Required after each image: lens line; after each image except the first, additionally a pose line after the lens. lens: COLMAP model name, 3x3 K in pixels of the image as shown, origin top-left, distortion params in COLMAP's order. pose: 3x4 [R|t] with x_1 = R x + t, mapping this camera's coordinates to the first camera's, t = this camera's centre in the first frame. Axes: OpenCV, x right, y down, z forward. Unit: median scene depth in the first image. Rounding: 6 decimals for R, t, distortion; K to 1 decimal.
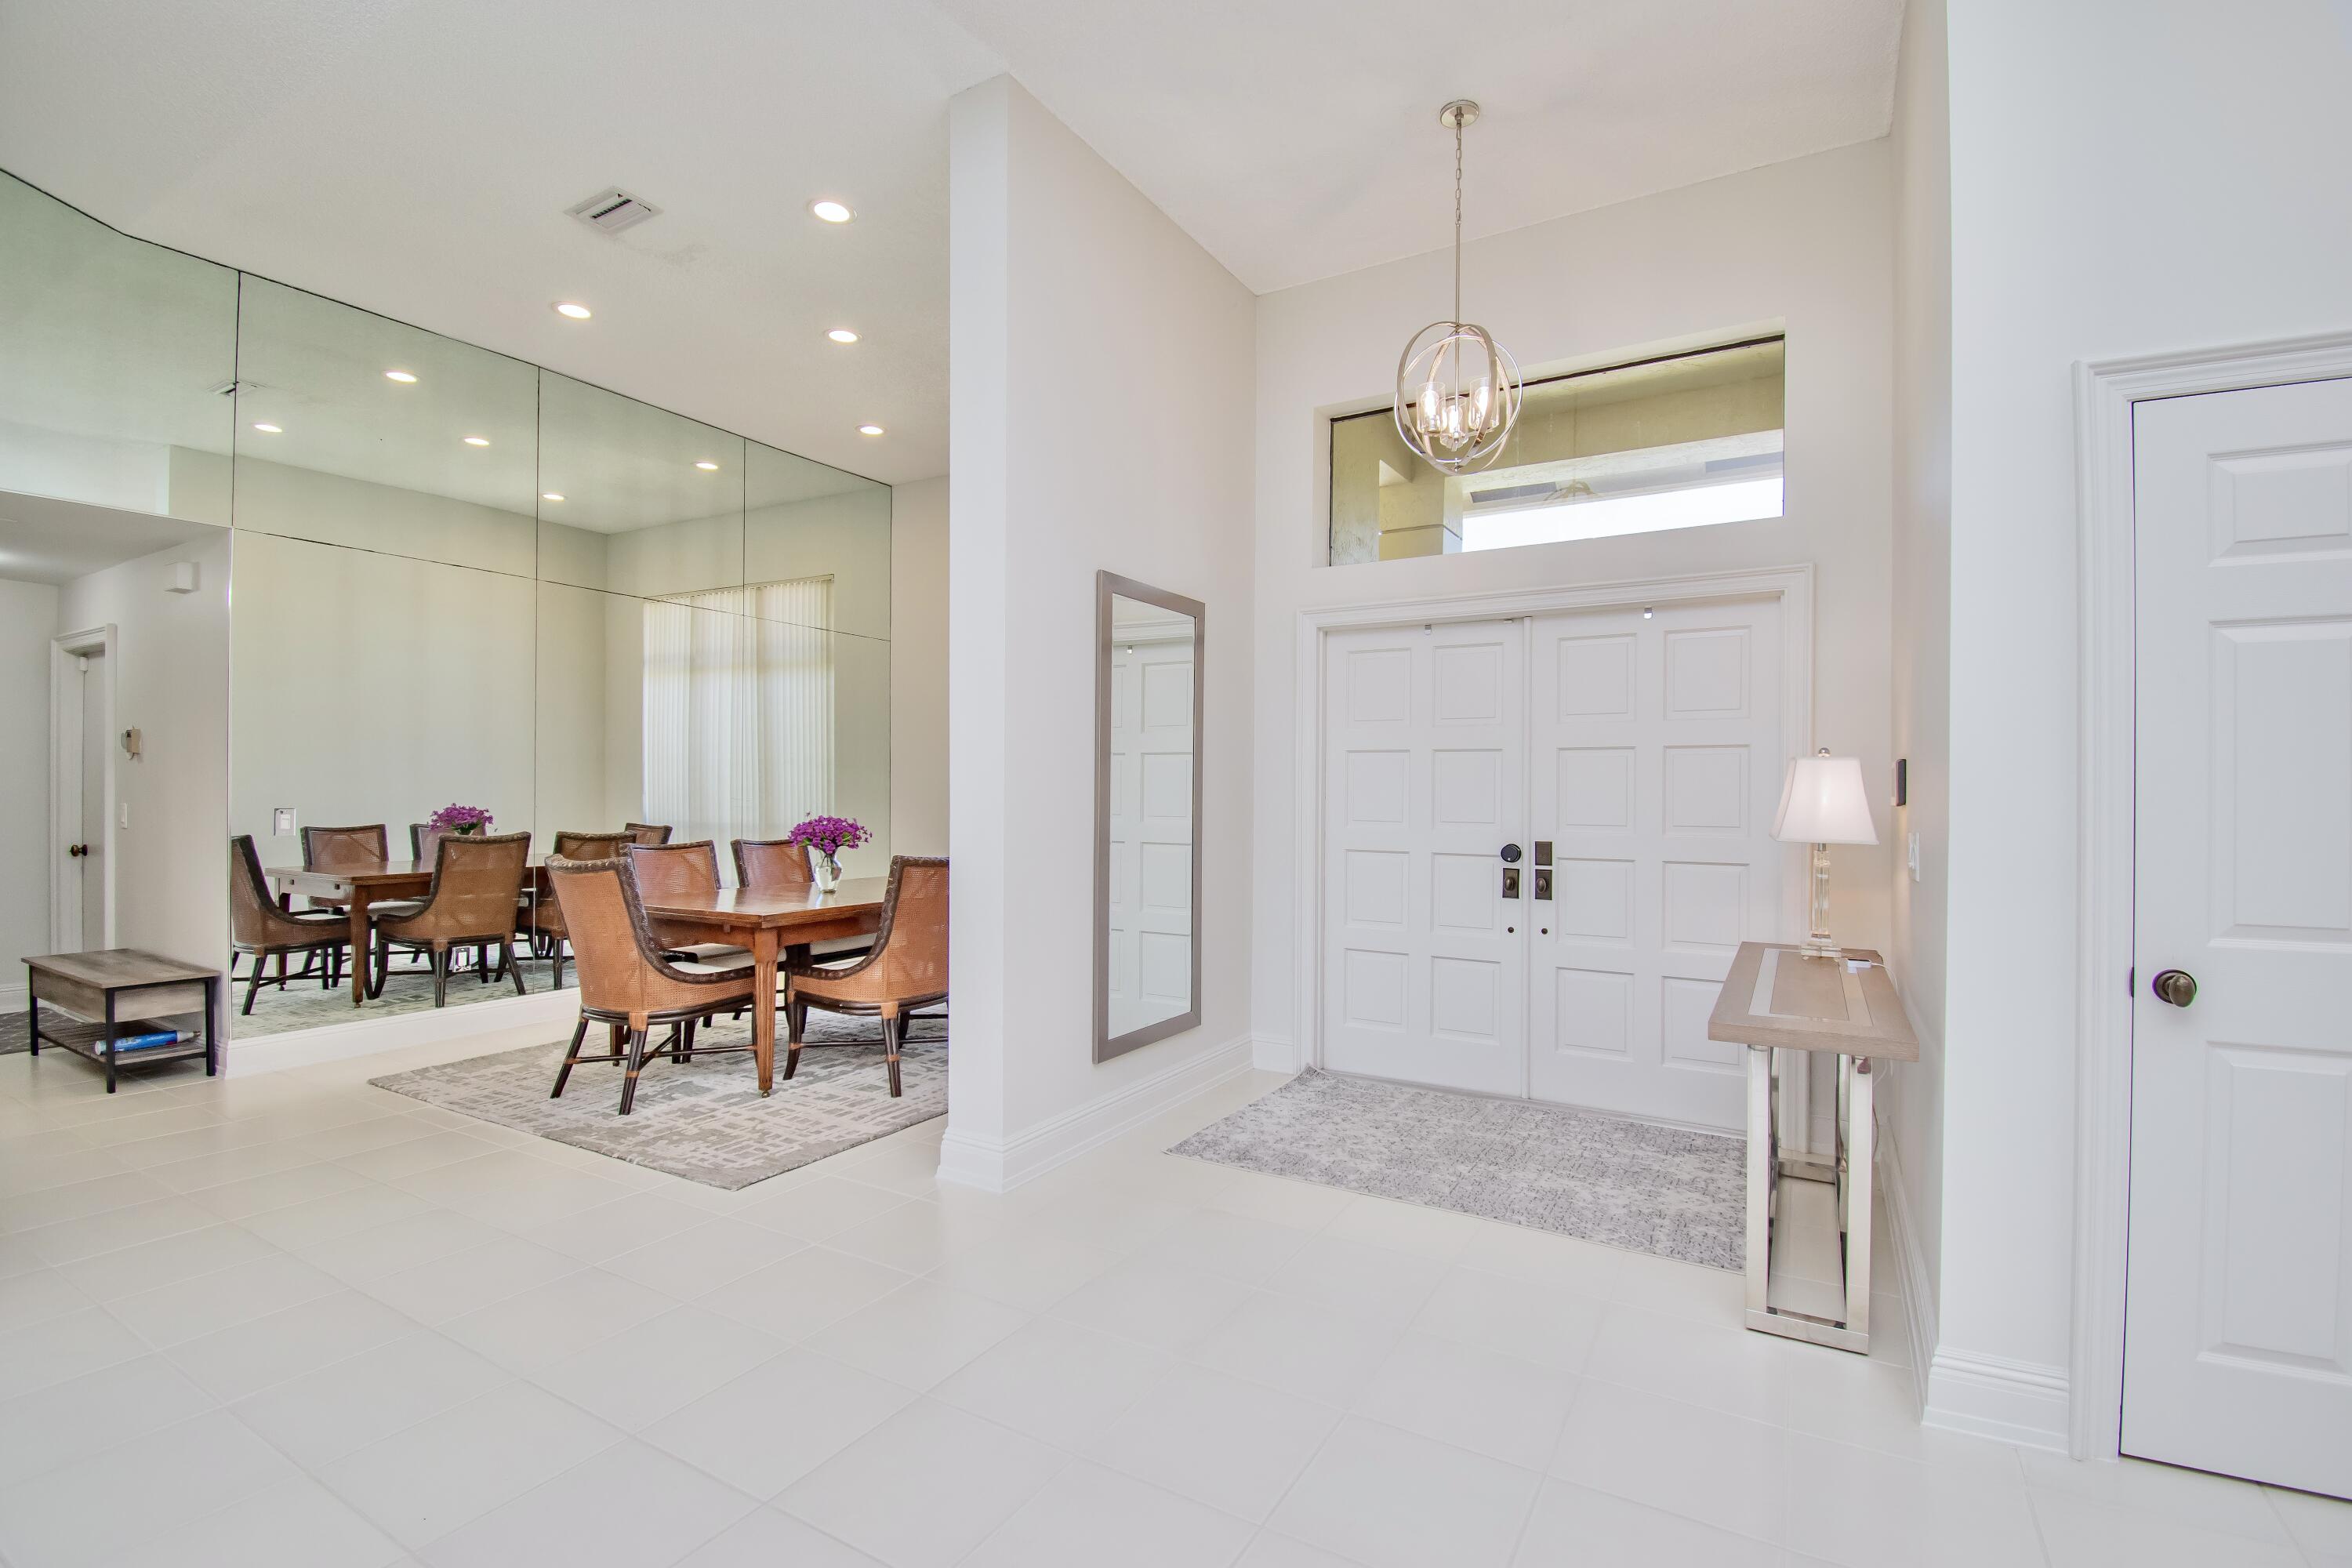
lens RADIAL K [[1088.5, 0, 1194.4], [0, 1088.5, 785.2], [0, 0, 1]] dist [-0.016100, -0.000923]
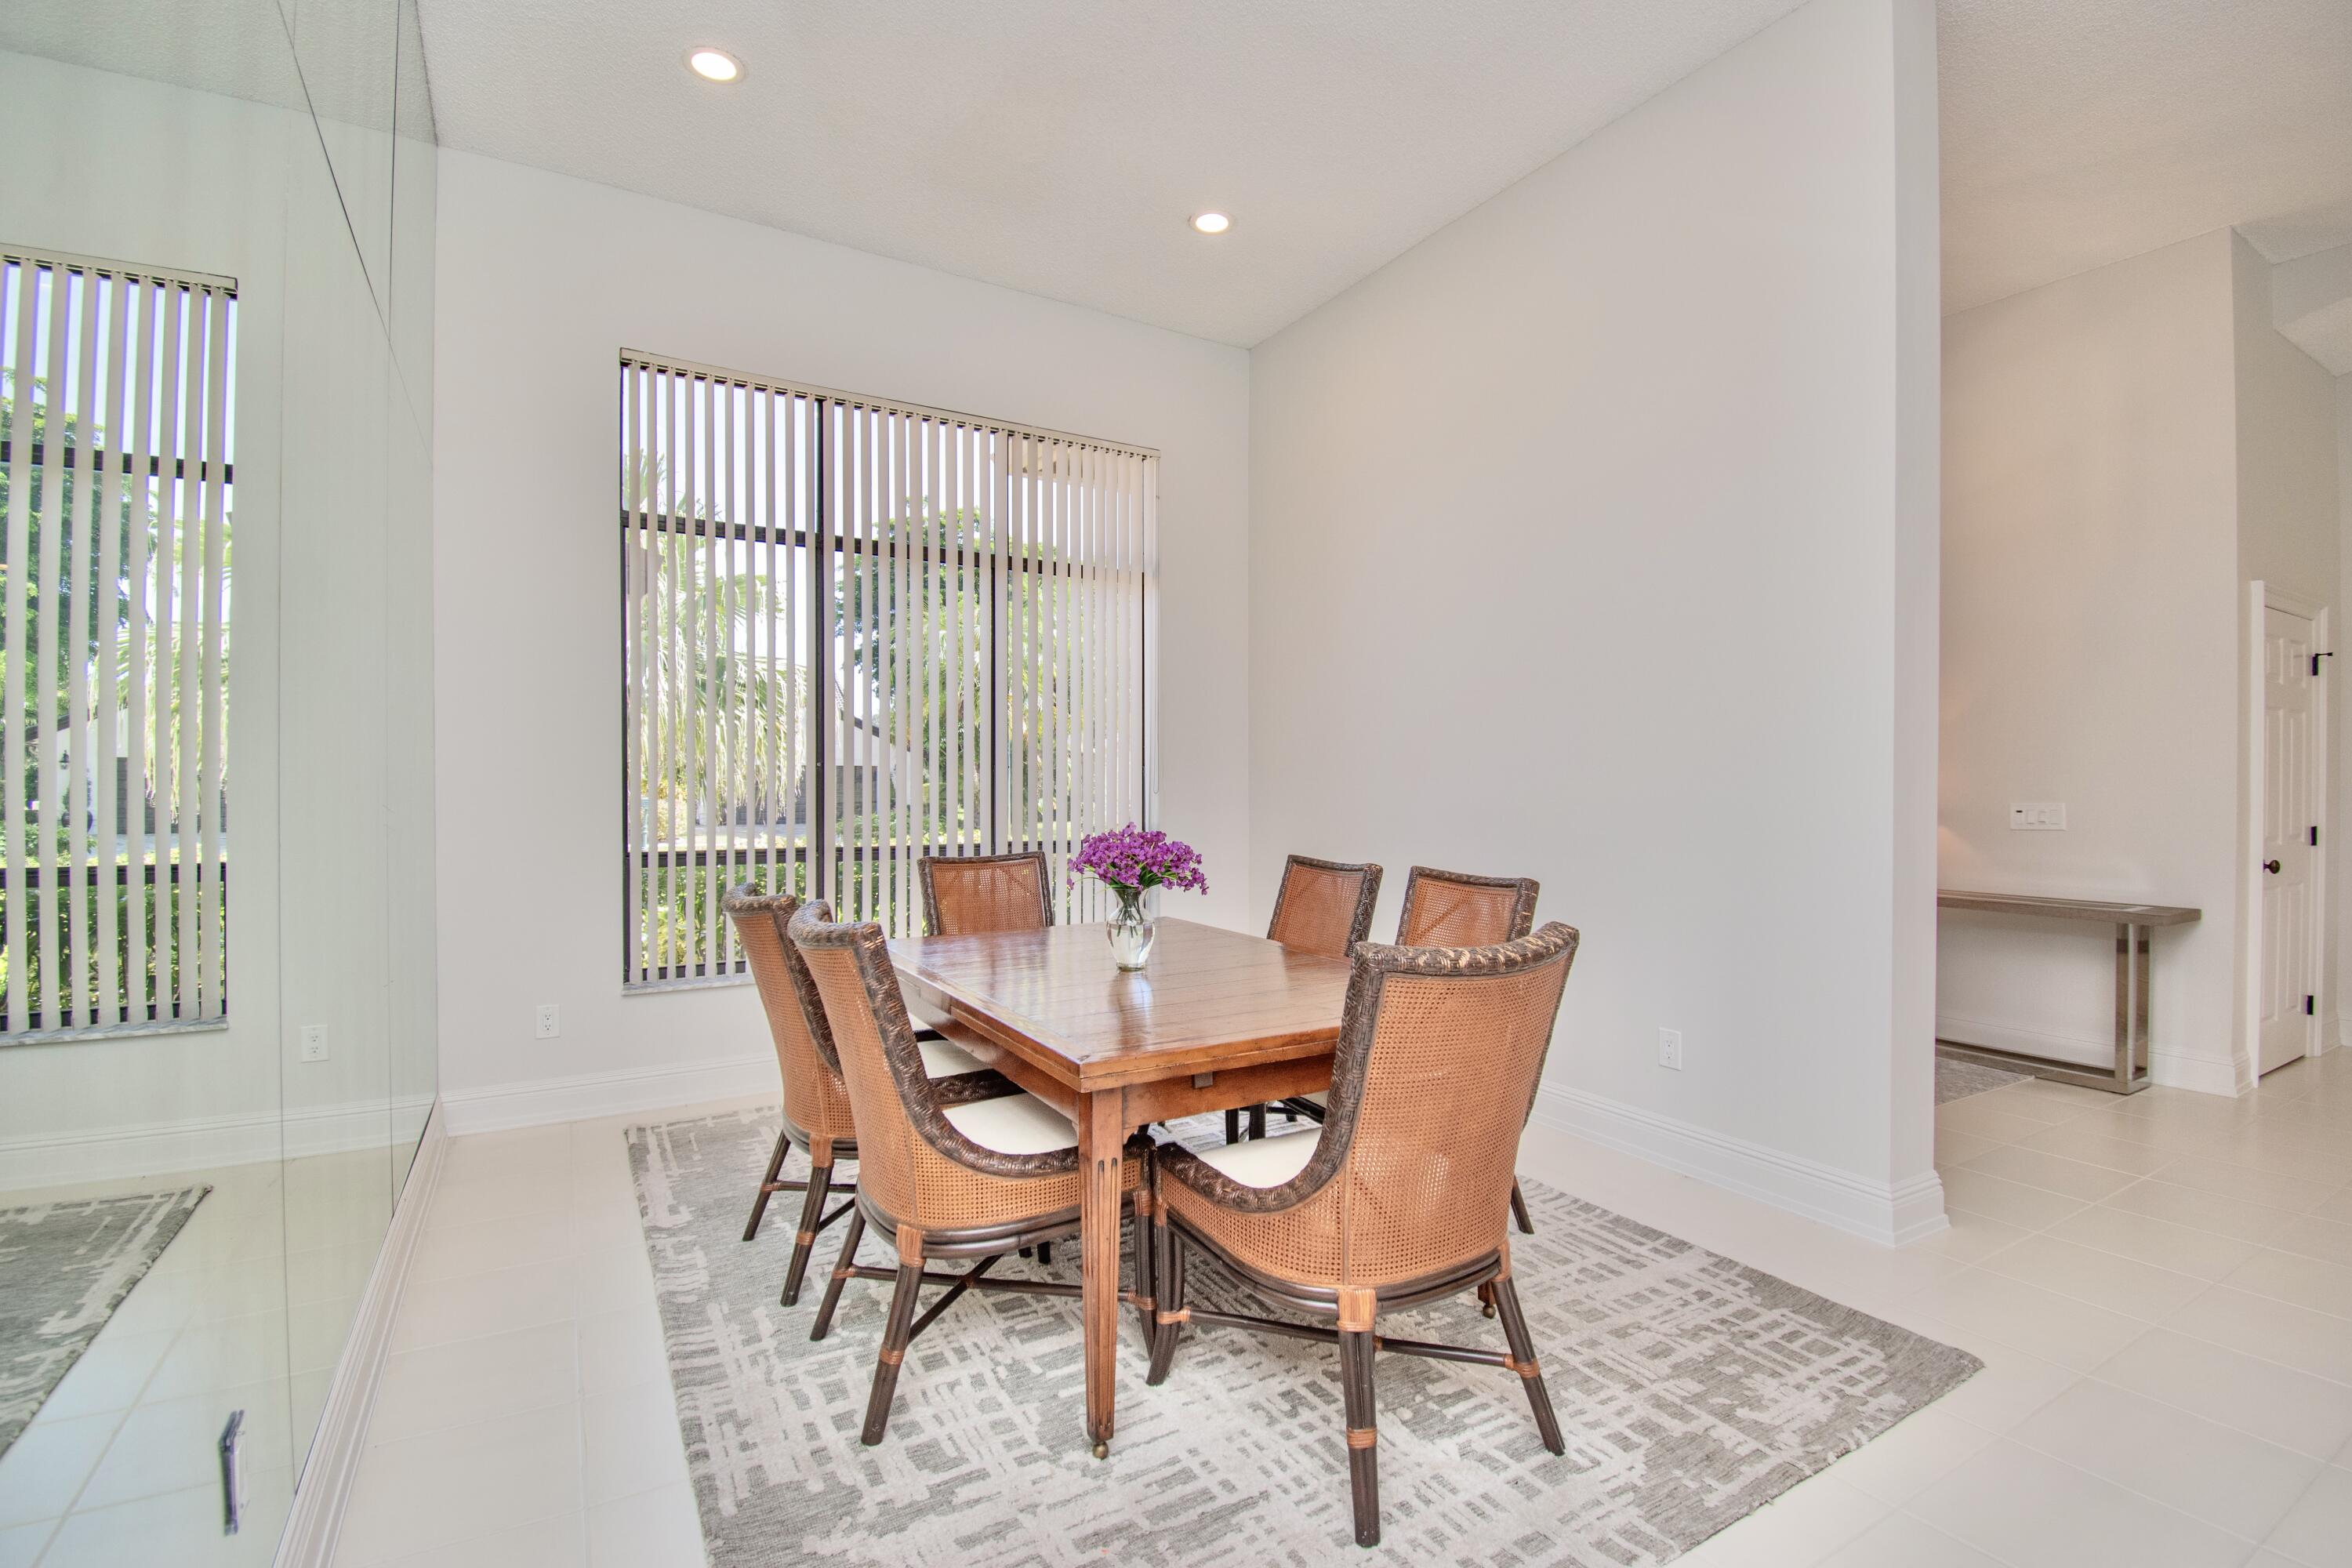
lens RADIAL K [[1088.5, 0, 1194.4], [0, 1088.5, 785.2], [0, 0, 1]] dist [-0.016100, -0.000923]
pose [[0.488375, -0.008917, 0.872588, -0.921881], [0.000300, 0.999949, 0.010051, -0.001379], [-0.872634, -0.004647, 0.488353, 0.808528]]
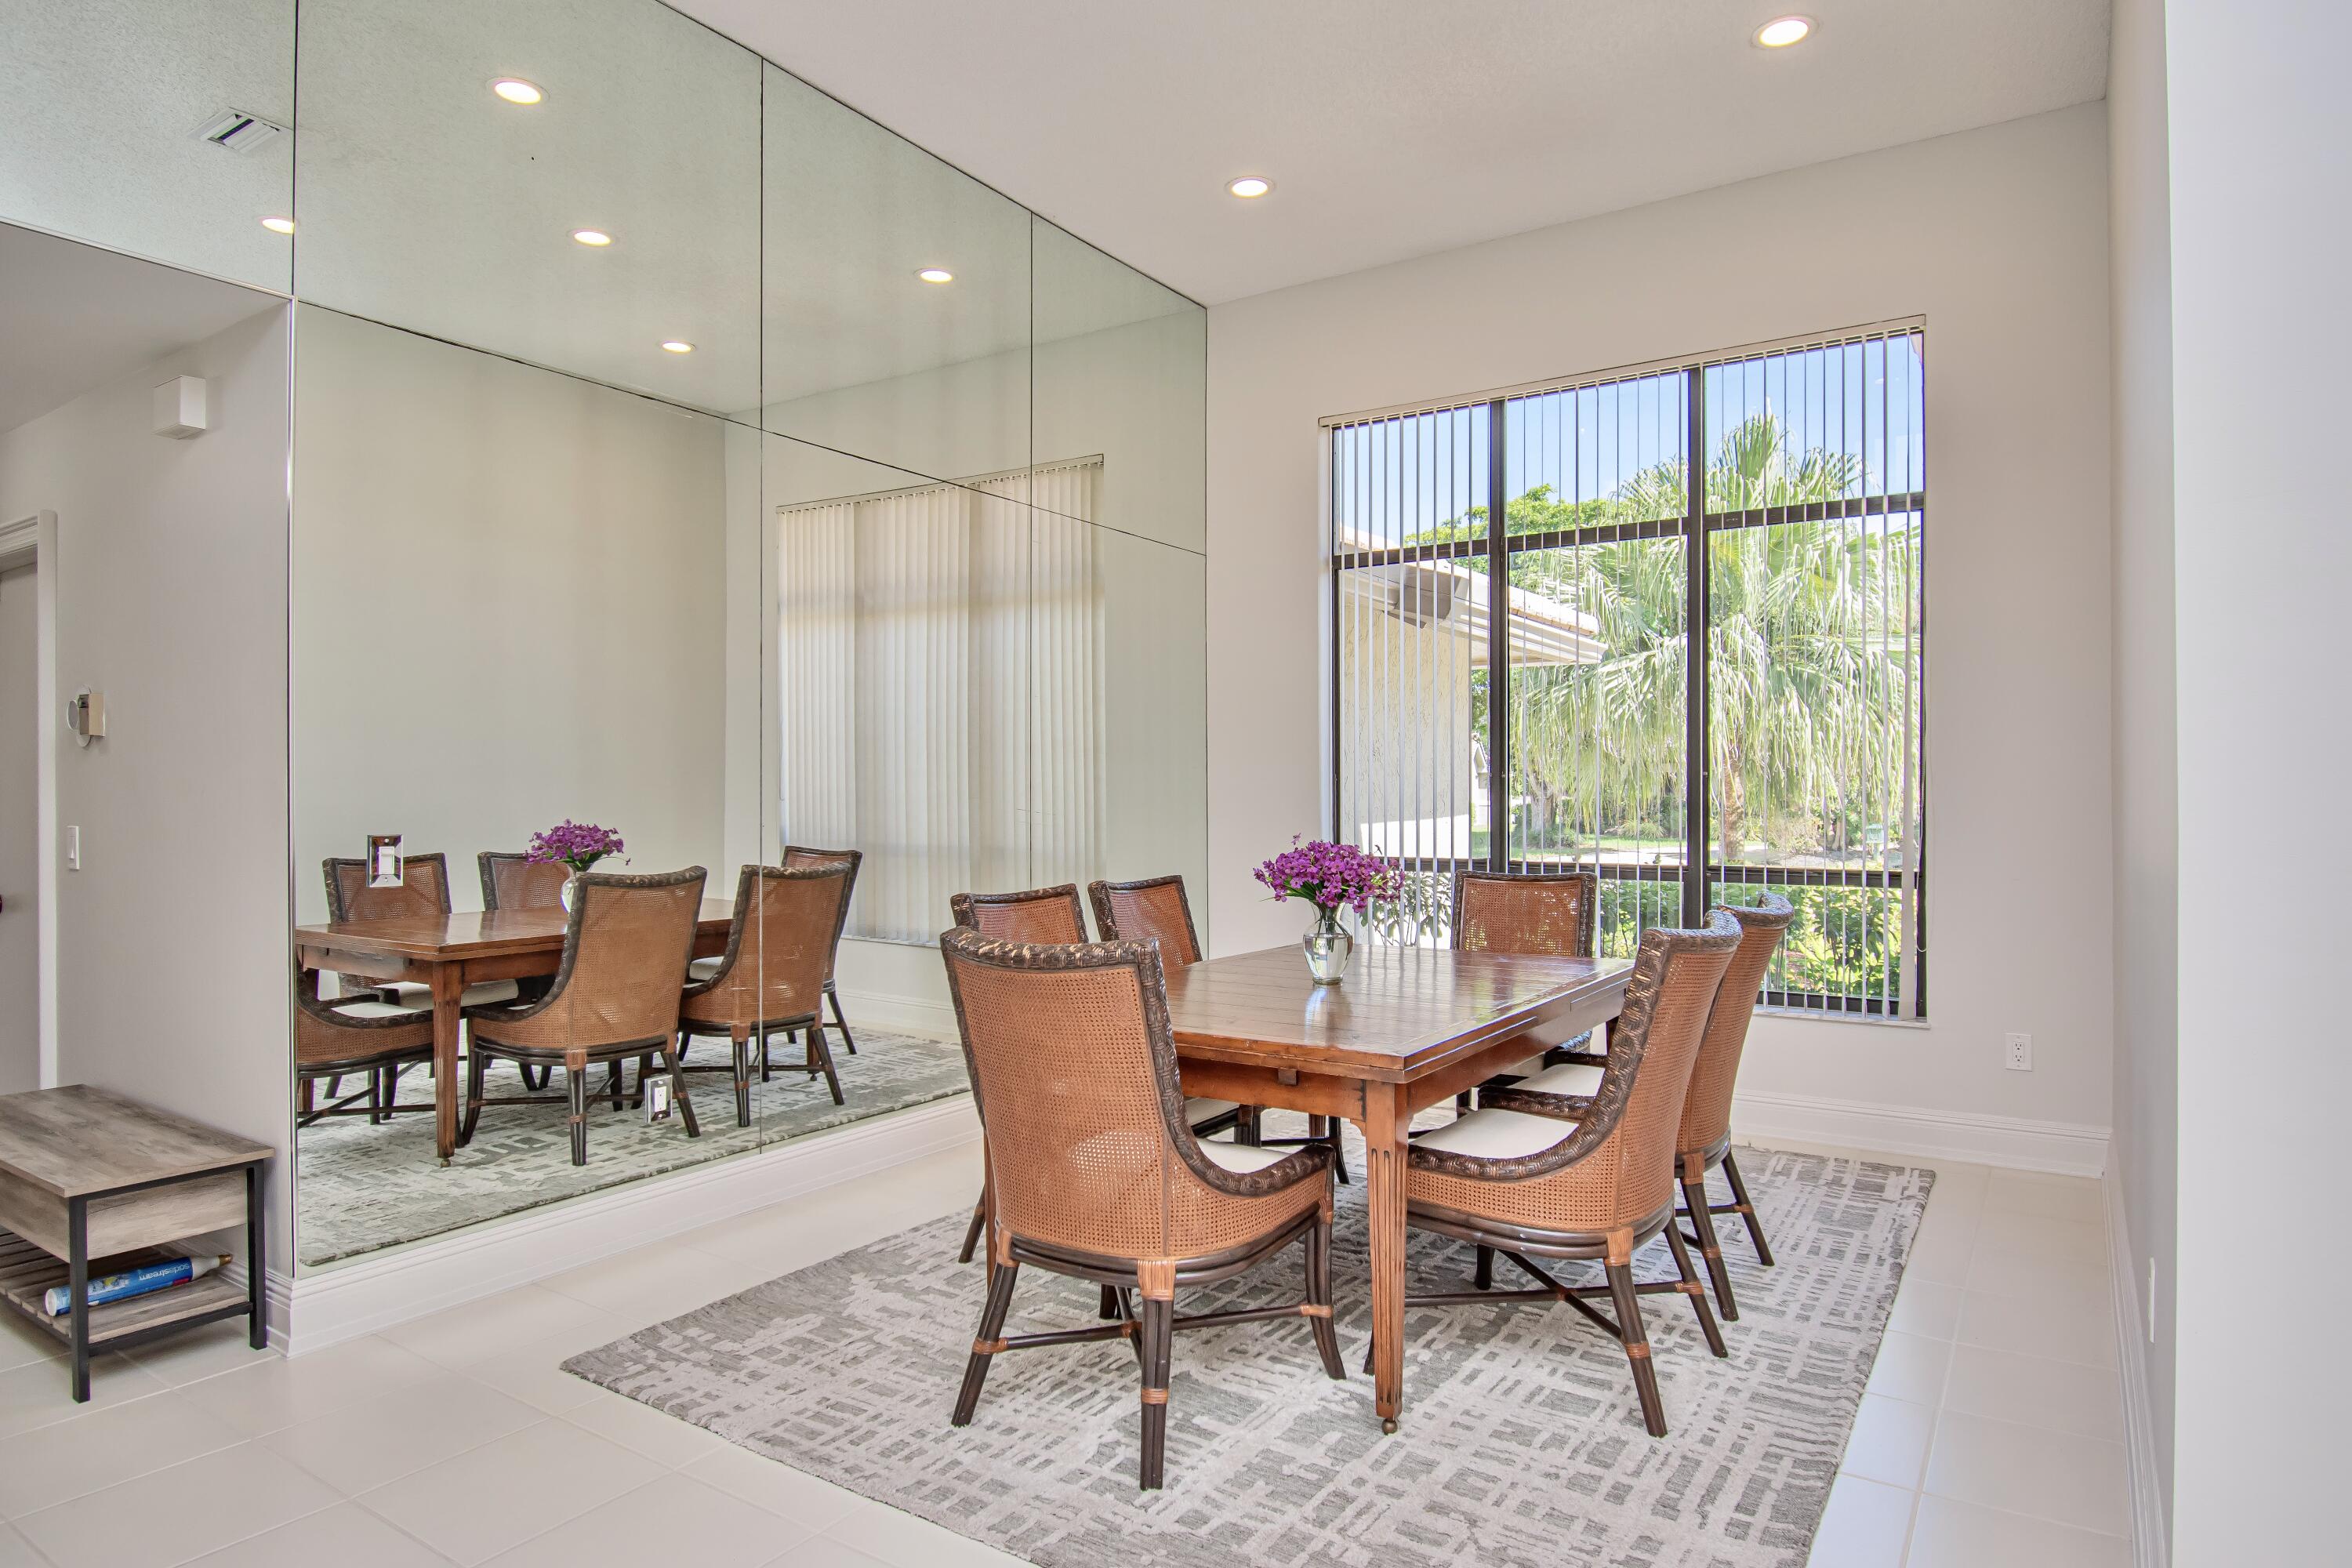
lens RADIAL K [[1352.0, 0, 1176.0], [0, 1352.0, 784.0], [0, 0, 1]] dist [0.023679, -0.015169]
pose [[0.997993, -0.004429, -0.063166, -0.426720], [0.004456, 0.999990, 0.000287, -0.003227], [0.063165, -0.000568, 0.998003, 0.362592]]
